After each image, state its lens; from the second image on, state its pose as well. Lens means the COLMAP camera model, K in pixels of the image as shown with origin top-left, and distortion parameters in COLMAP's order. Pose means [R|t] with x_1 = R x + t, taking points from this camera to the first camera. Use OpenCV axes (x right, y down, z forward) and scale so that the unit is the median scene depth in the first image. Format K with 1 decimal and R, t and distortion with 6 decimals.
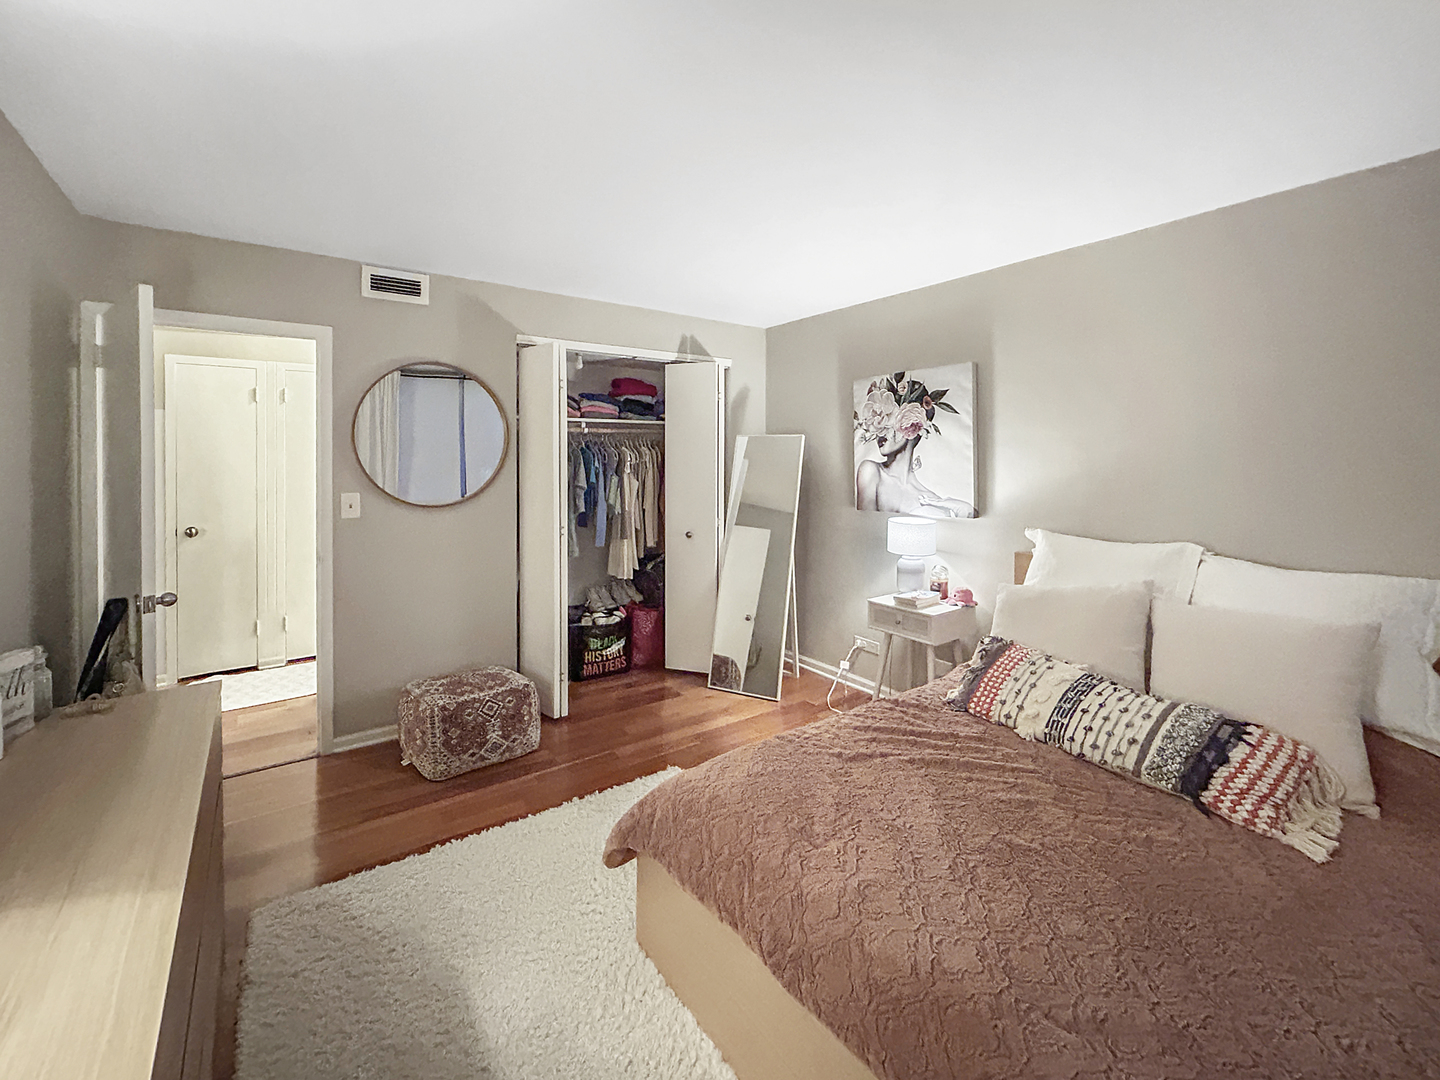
lens RADIAL K [[610.5, 0, 716.0], [0, 610.5, 458.2], [0, 0, 1]] dist [0.001671, -0.000141]
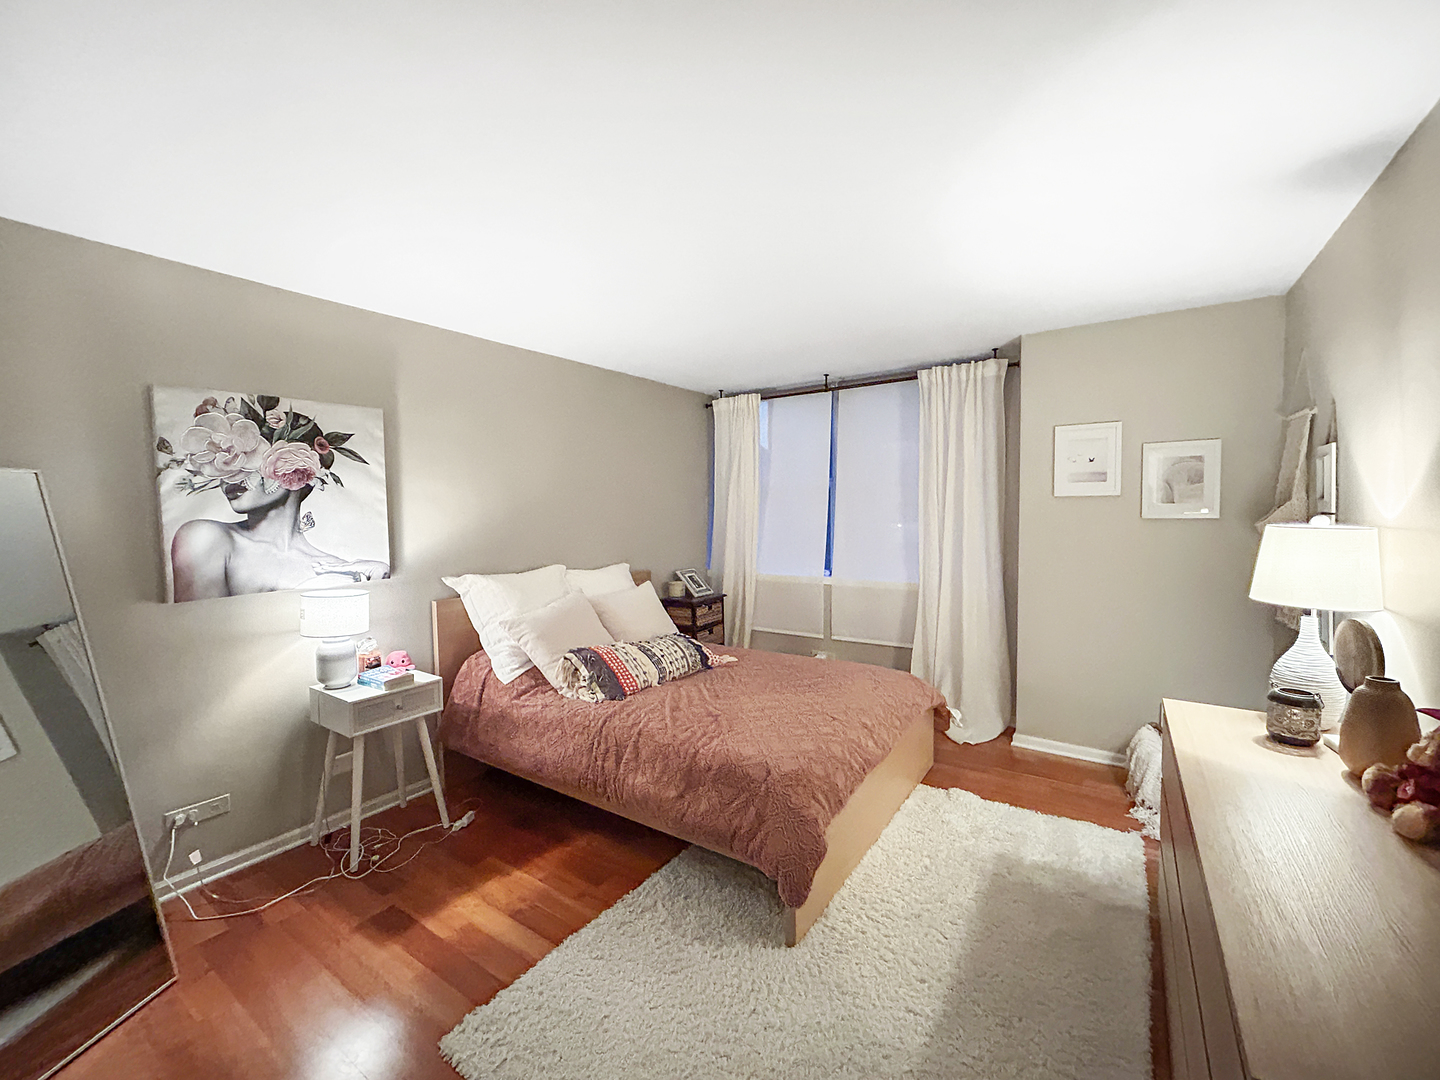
lens RADIAL K [[610.5, 0, 720.5], [0, 610.5, 538.2], [0, 0, 1]] dist [0.001671, -0.000141]
pose [[-0.345190, -0.051706, 0.937108, -0.570258], [0.004727, 0.998373, 0.056828, -0.012223], [-0.938521, 0.024046, -0.344384, 0.762172]]
